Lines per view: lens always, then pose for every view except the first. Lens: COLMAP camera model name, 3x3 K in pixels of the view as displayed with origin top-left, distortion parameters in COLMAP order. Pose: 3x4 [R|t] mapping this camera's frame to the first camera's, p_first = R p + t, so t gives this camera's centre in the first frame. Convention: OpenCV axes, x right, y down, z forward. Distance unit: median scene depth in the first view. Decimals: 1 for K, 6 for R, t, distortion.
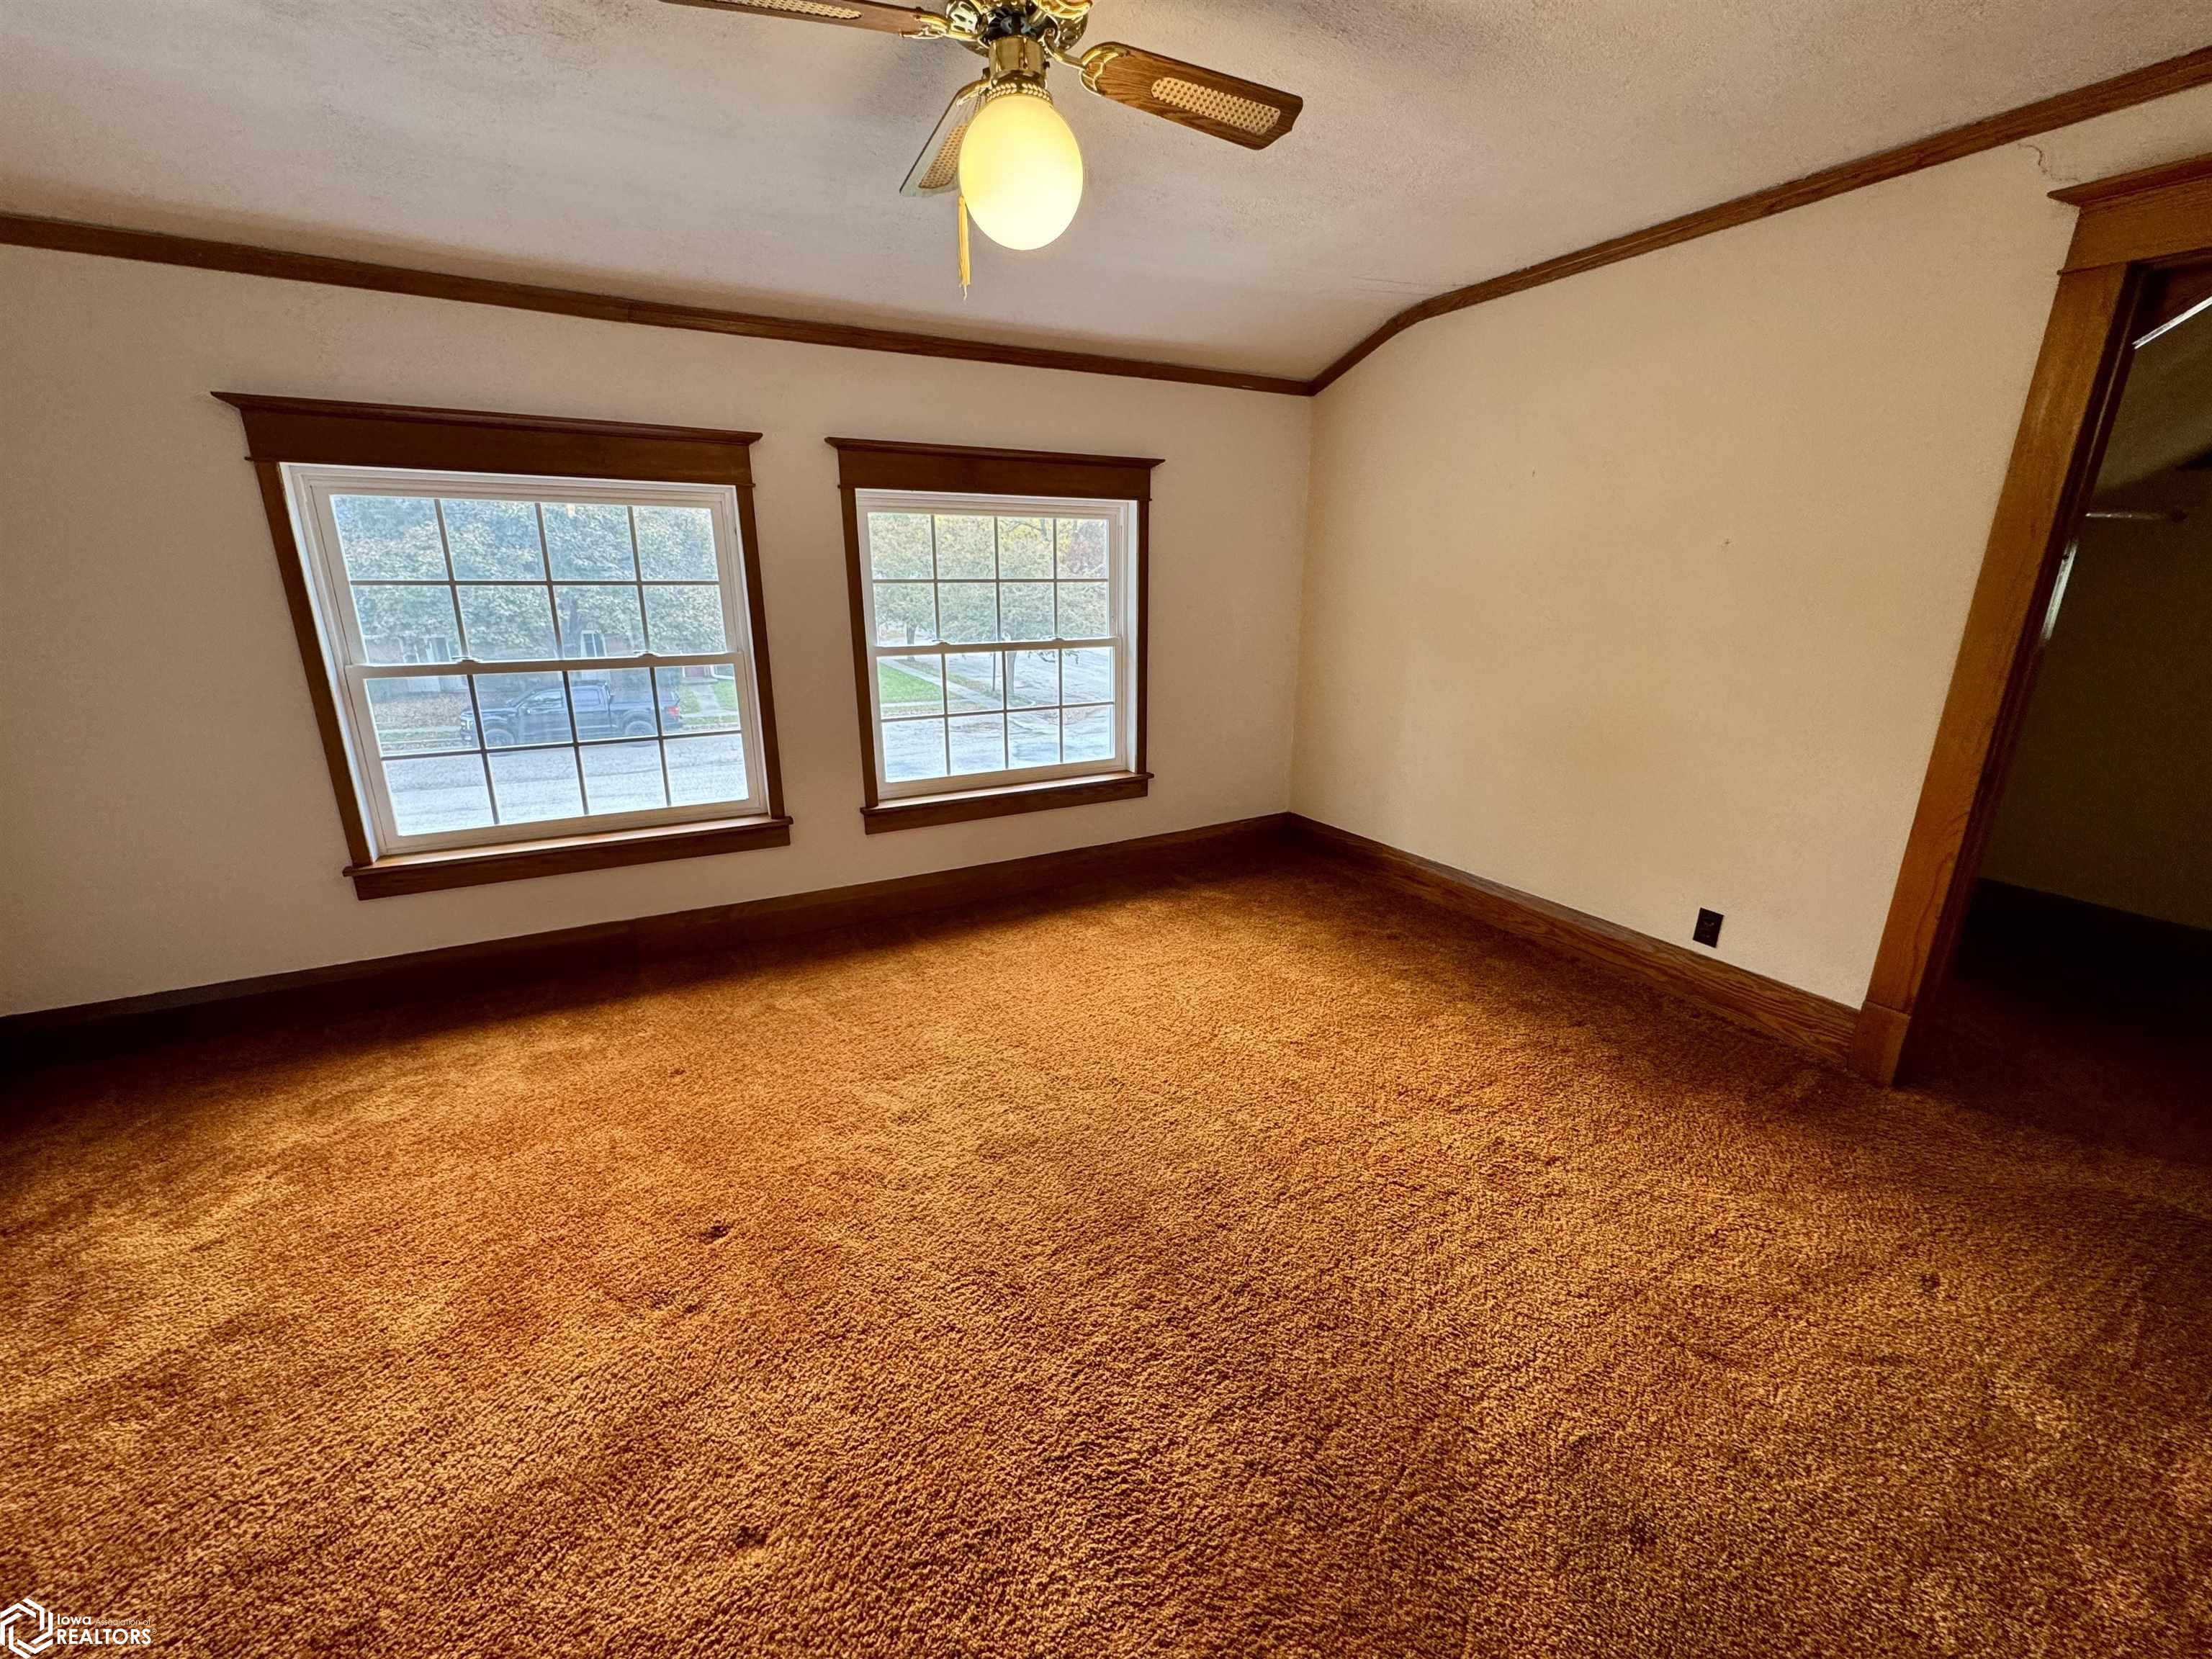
lens RADIAL K [[883.5, 0, 1101.3], [0, 883.5, 830.0], [0, 0, 1]] dist [0.001636, 0.000100]
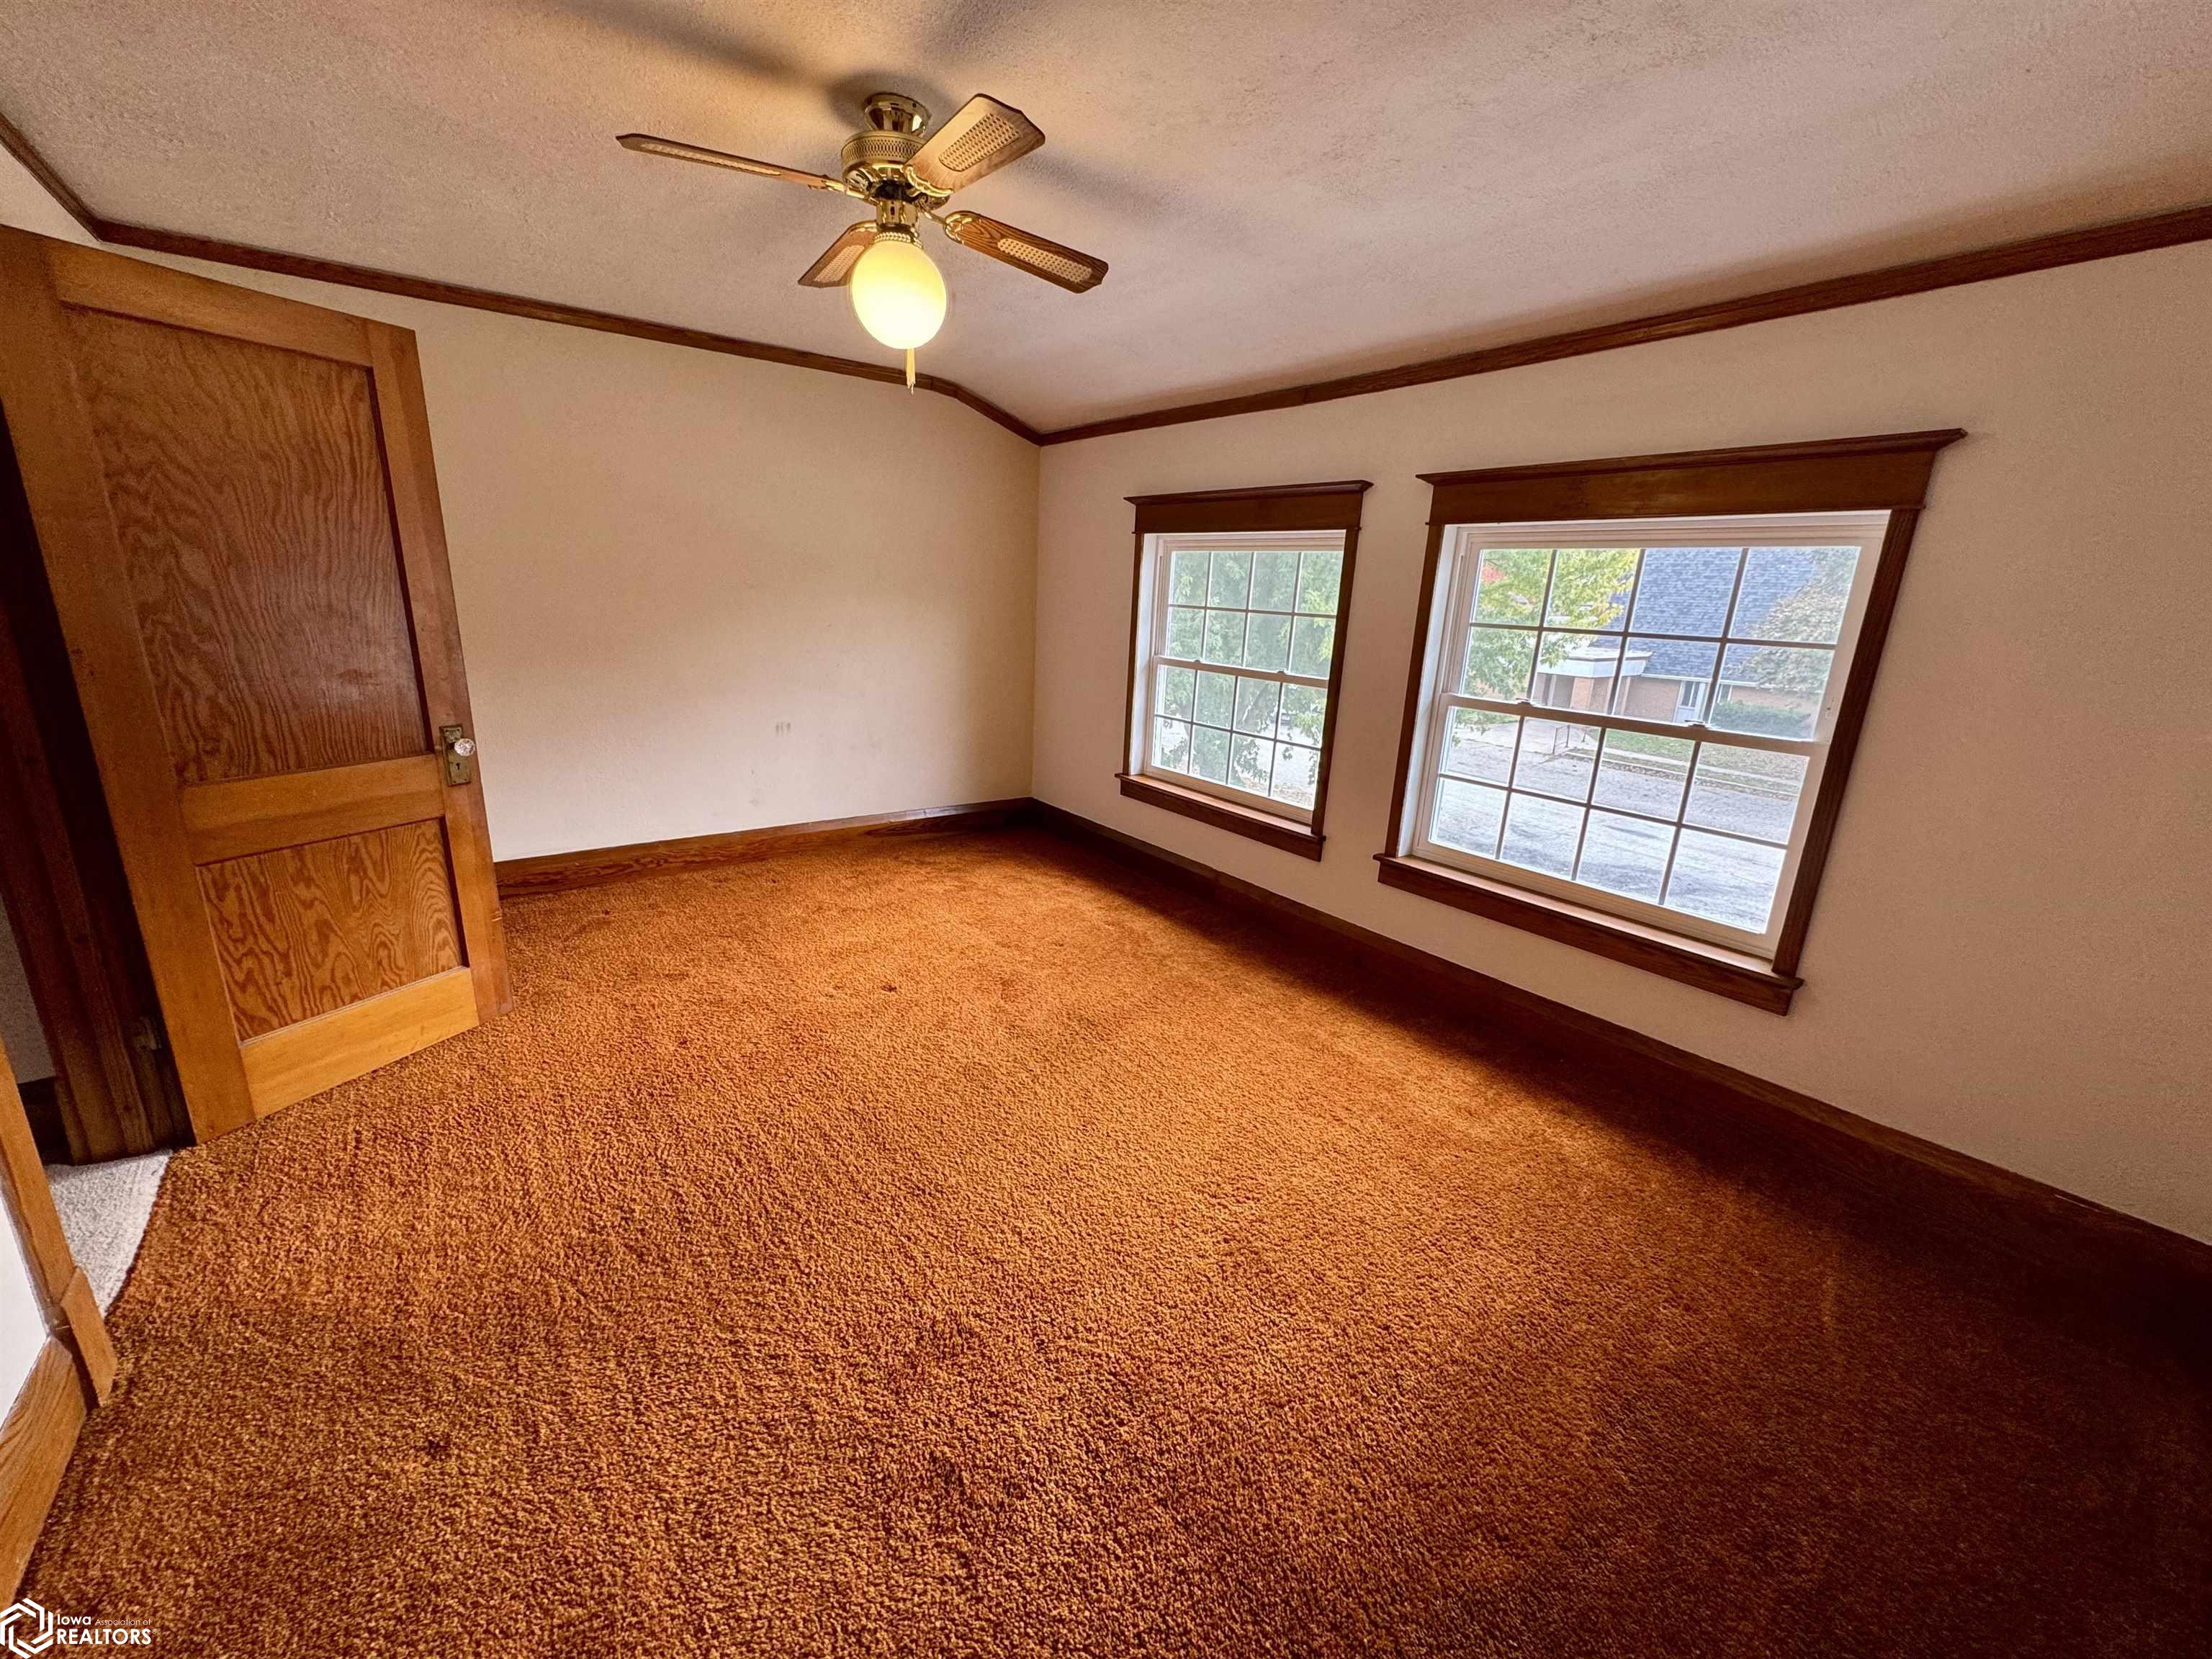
lens RADIAL K [[883.5, 0, 1103.6], [0, 883.5, 825.0], [0, 0, 1]] dist [0.001636, 0.000100]
pose [[0.154630, 0.257476, -0.953832, 0.647602], [-0.325018, 0.924963, 0.196993, -0.158806], [0.932981, 0.279551, 0.226712, 0.539056]]
